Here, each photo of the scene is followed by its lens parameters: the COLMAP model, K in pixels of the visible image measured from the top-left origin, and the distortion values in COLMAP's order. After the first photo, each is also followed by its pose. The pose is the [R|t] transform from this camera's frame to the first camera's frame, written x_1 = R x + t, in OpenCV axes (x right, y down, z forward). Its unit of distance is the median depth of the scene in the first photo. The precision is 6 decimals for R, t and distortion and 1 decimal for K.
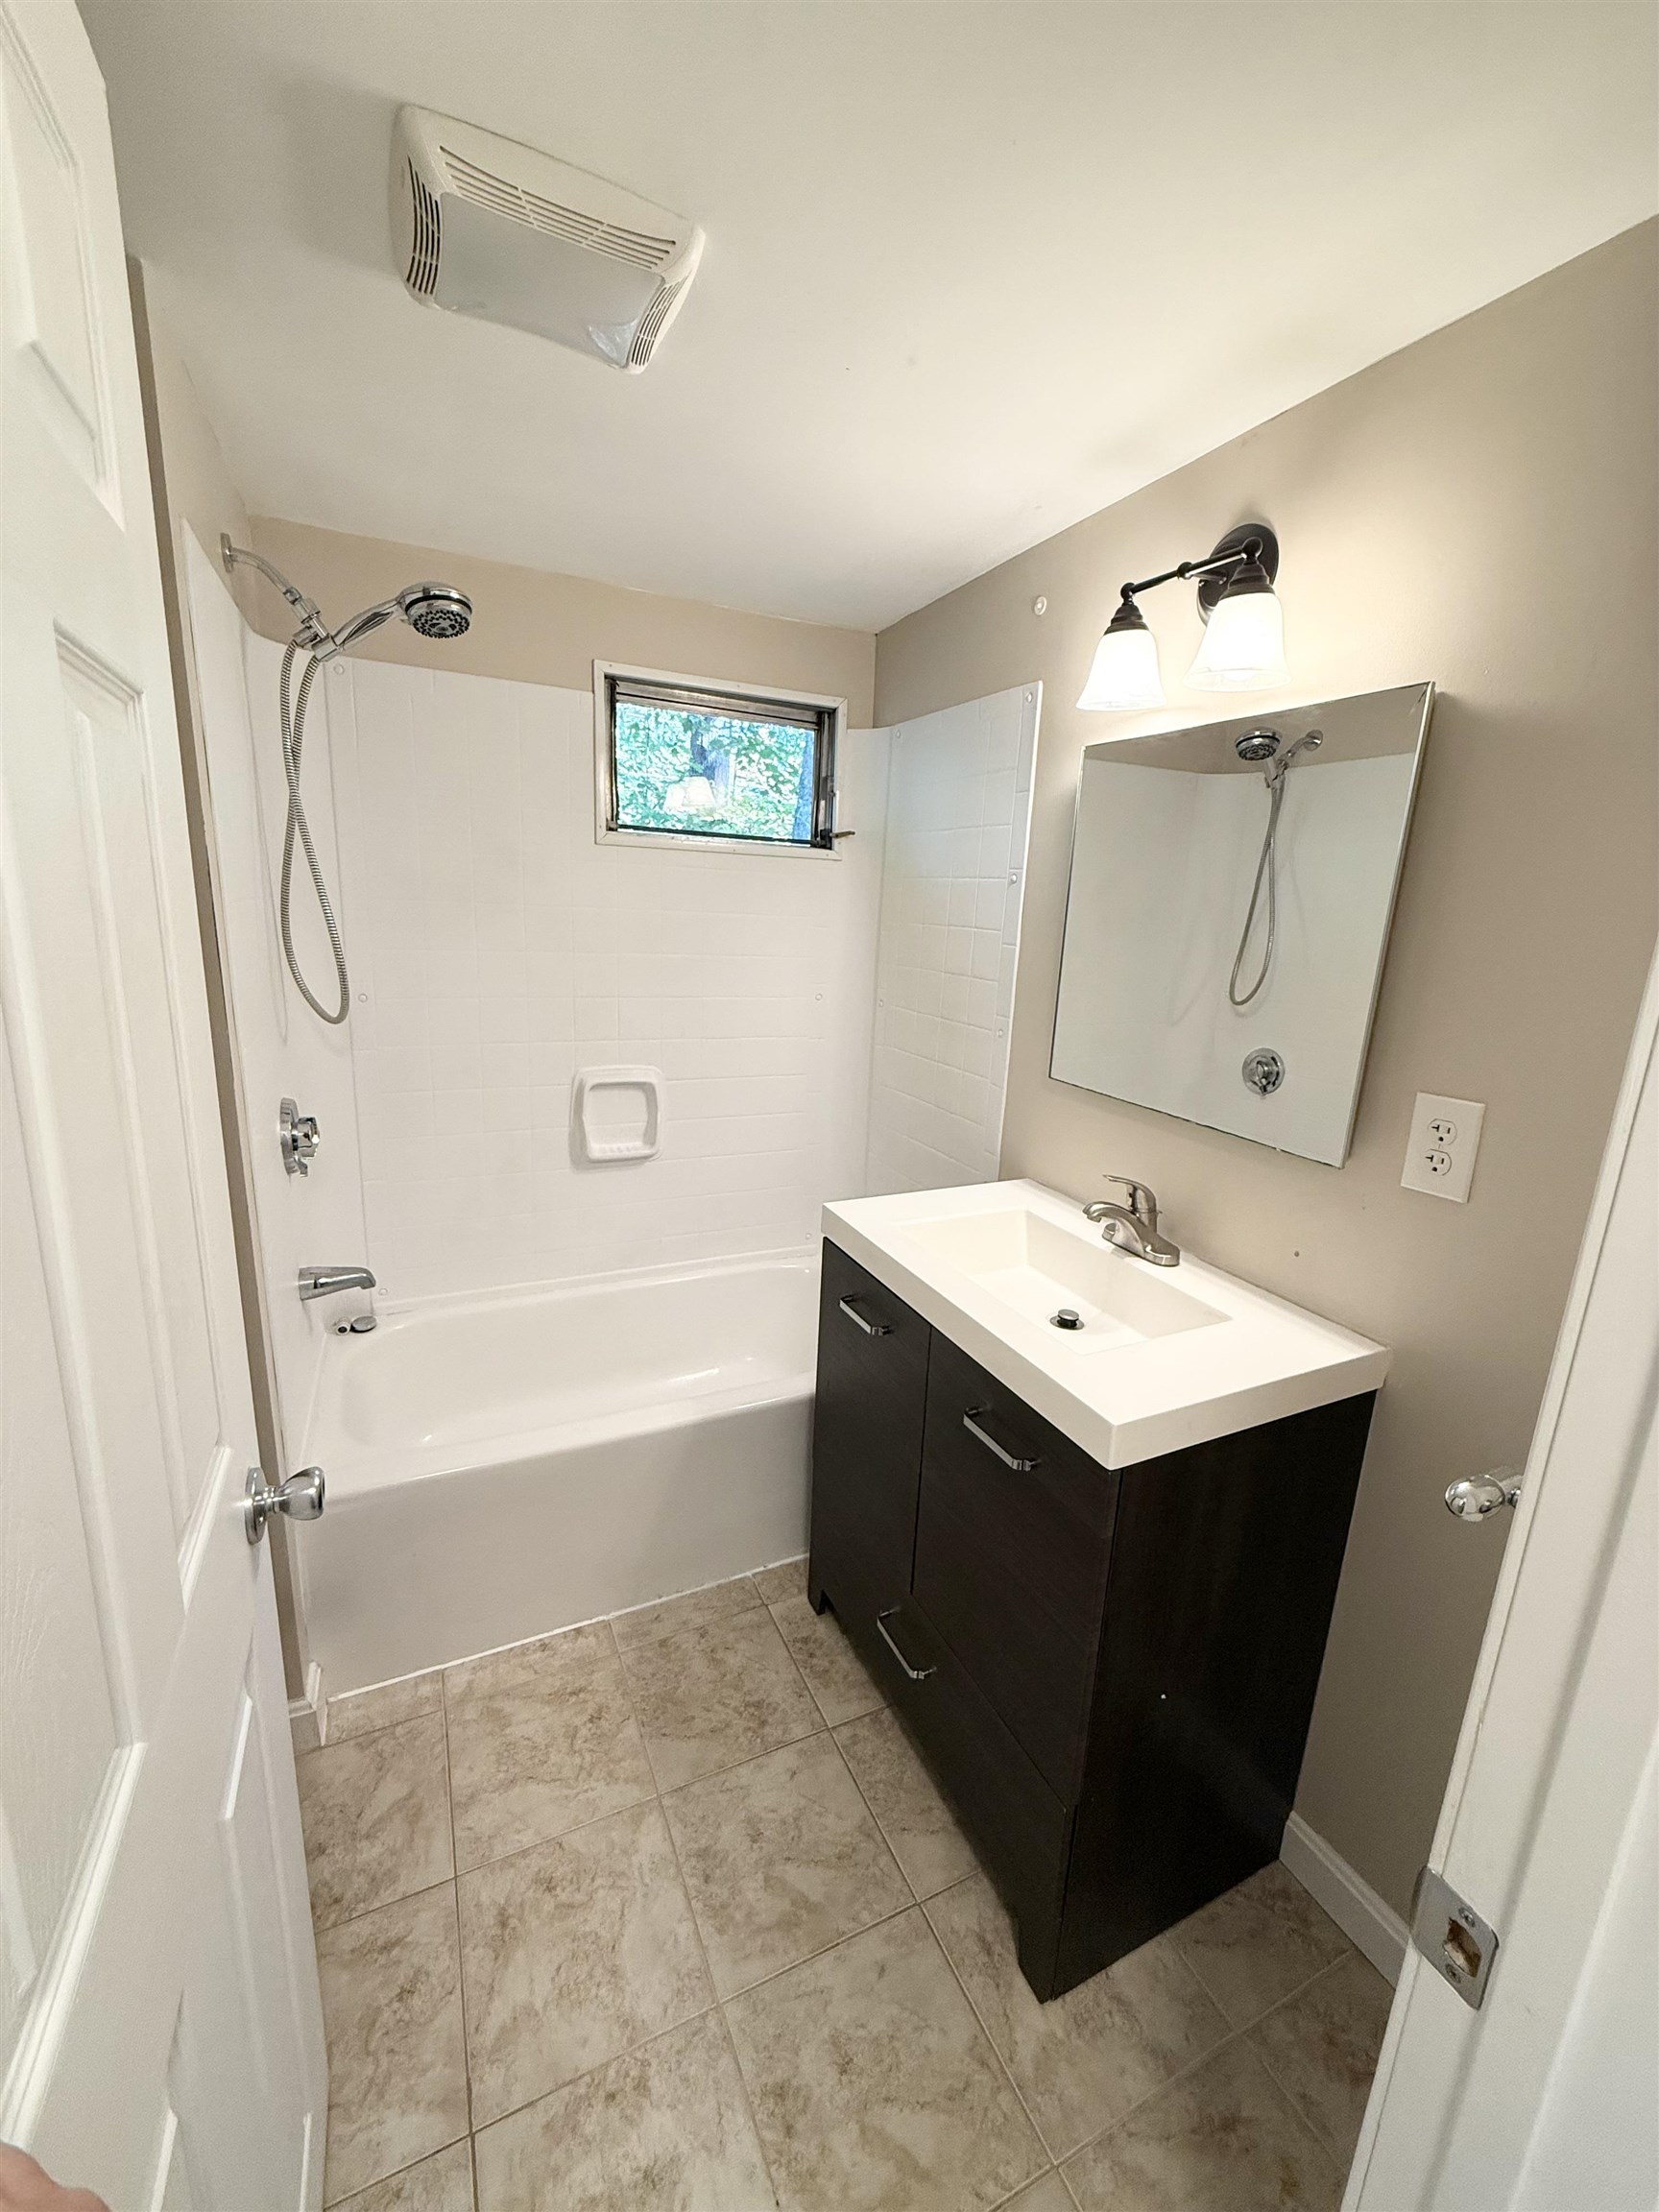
lens RADIAL K [[877.9, 0, 836.5], [0, 877.9, 1103.8], [0, 0, 1]] dist [0.000442, -0.000864]
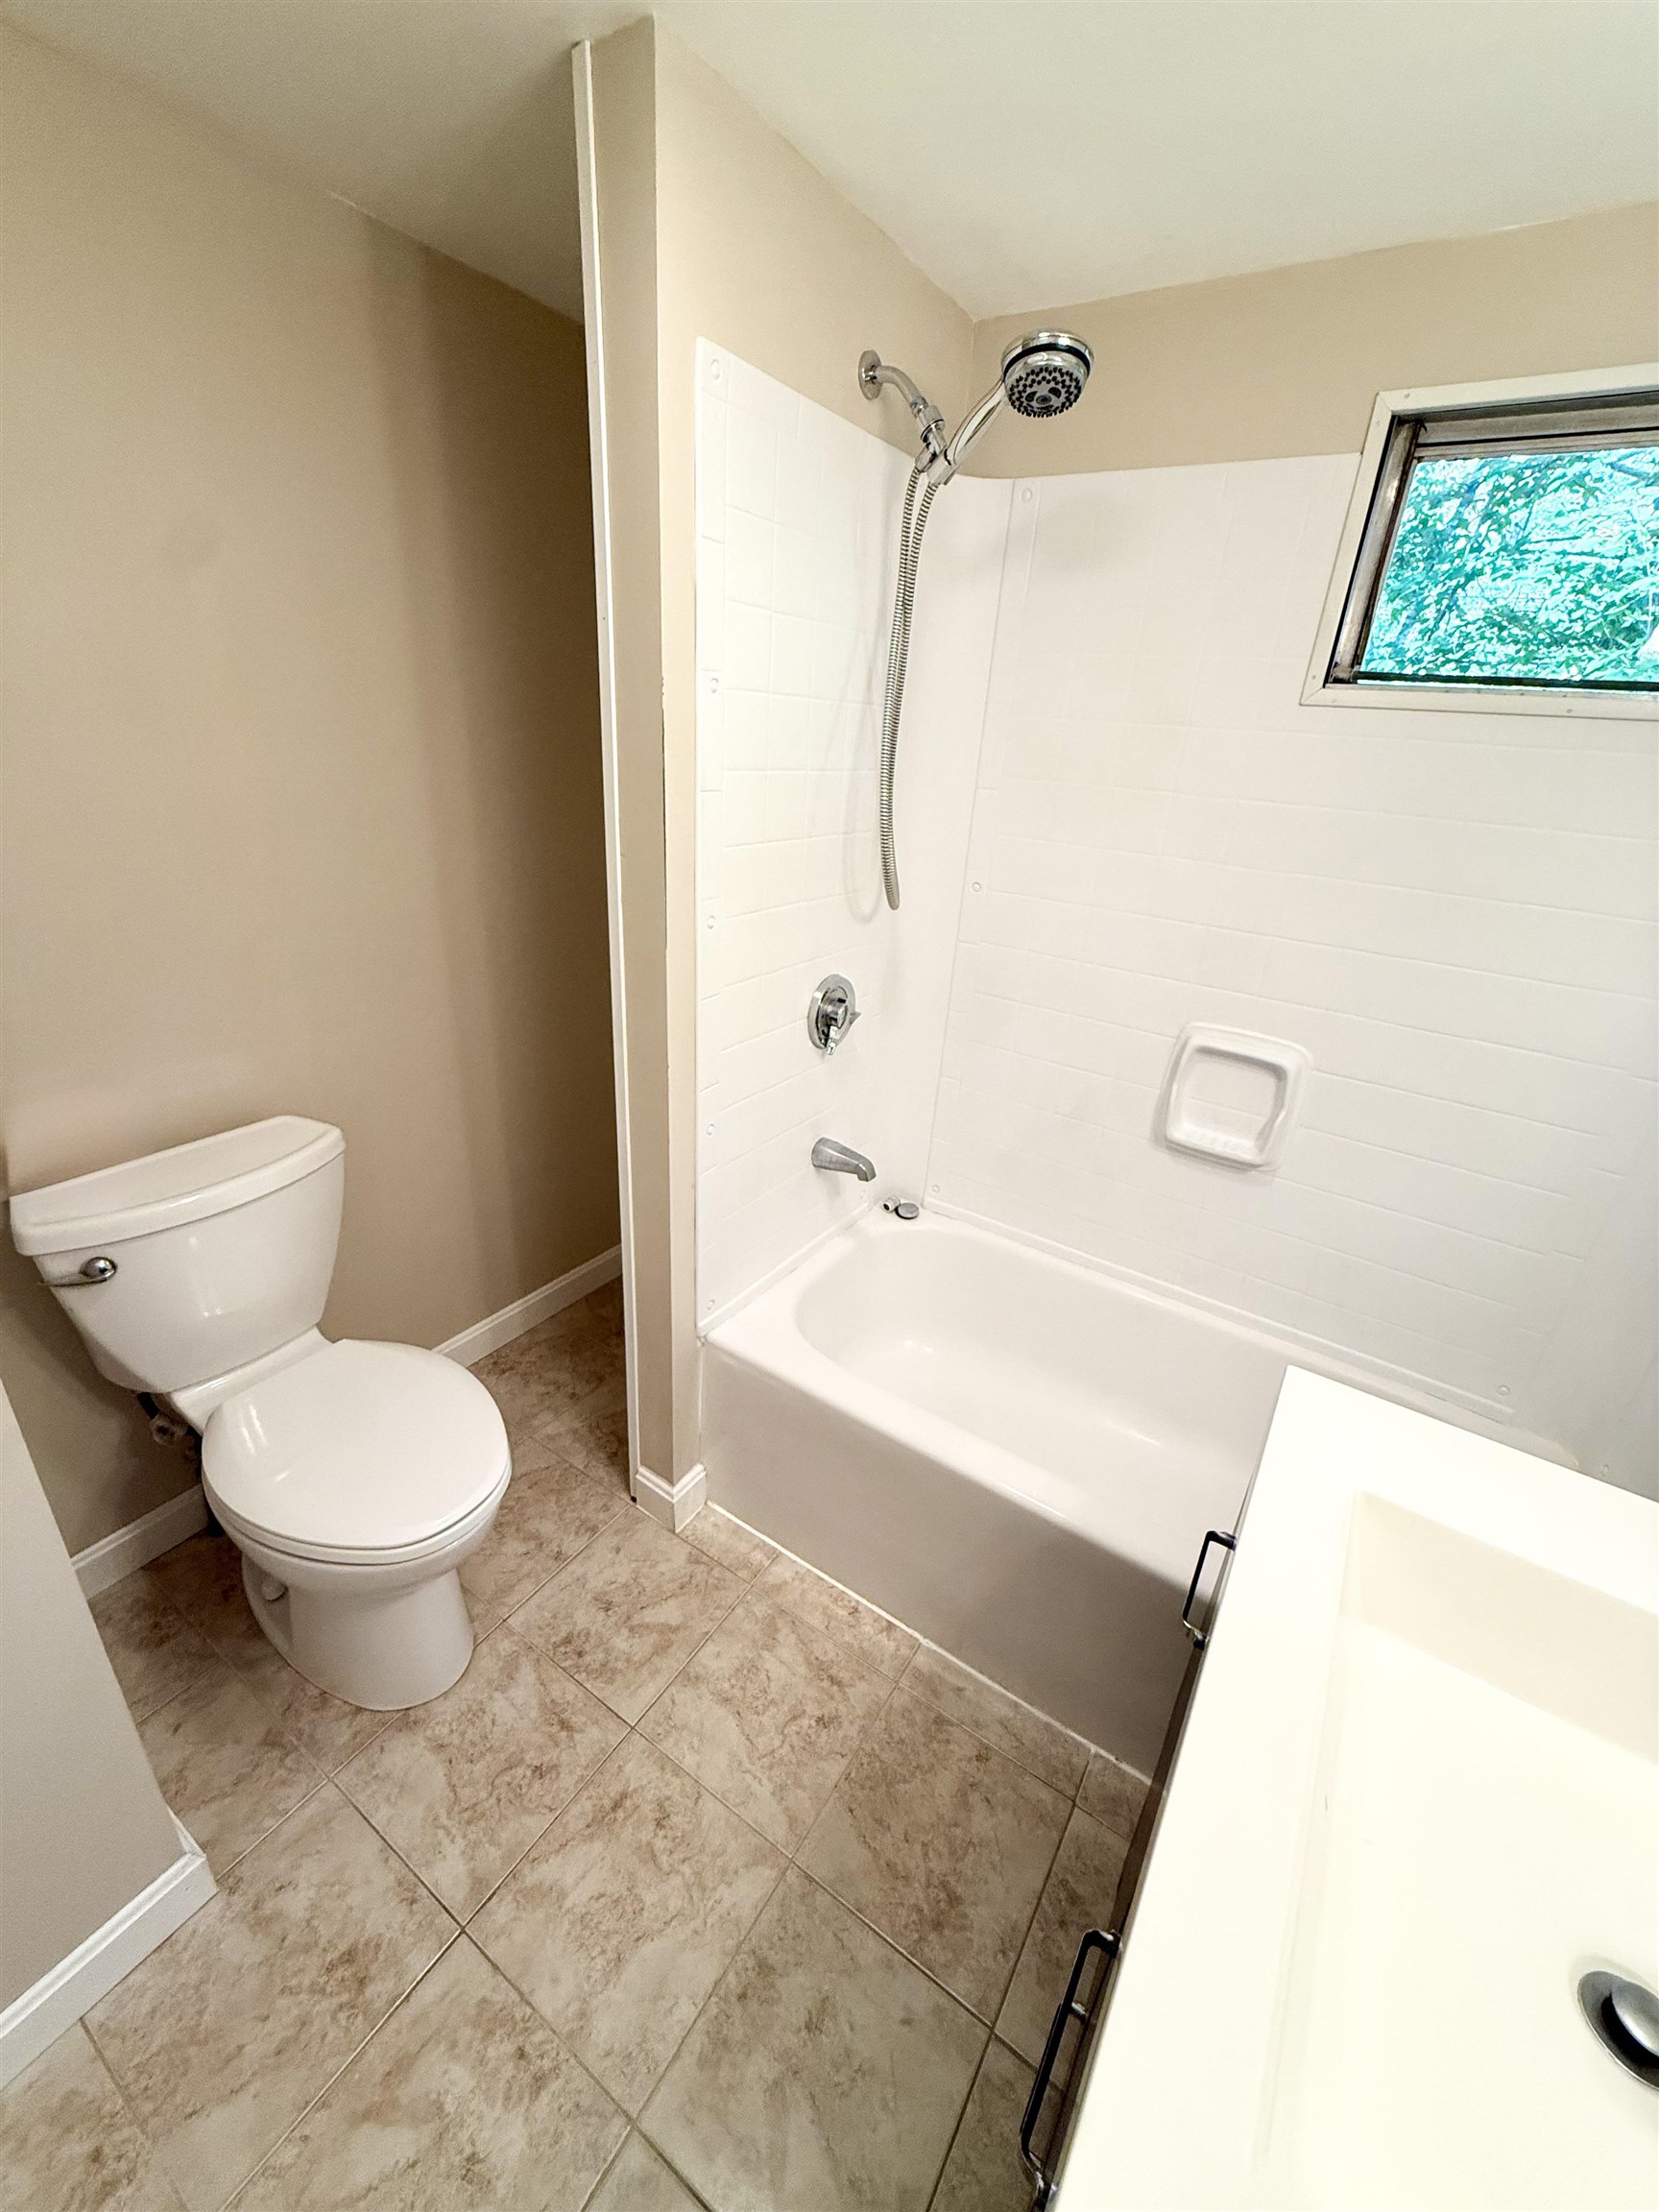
lens RADIAL K [[877.9, 0, 832.7], [0, 877.9, 1103.6], [0, 0, 1]] dist [0.000442, -0.000864]
pose [[0.513594, 0.331916, -0.791235, 0.239975], [-0.231445, 0.941559, 0.244744, -0.125610], [0.826229, 0.057428, 0.560399, 0.479308]]
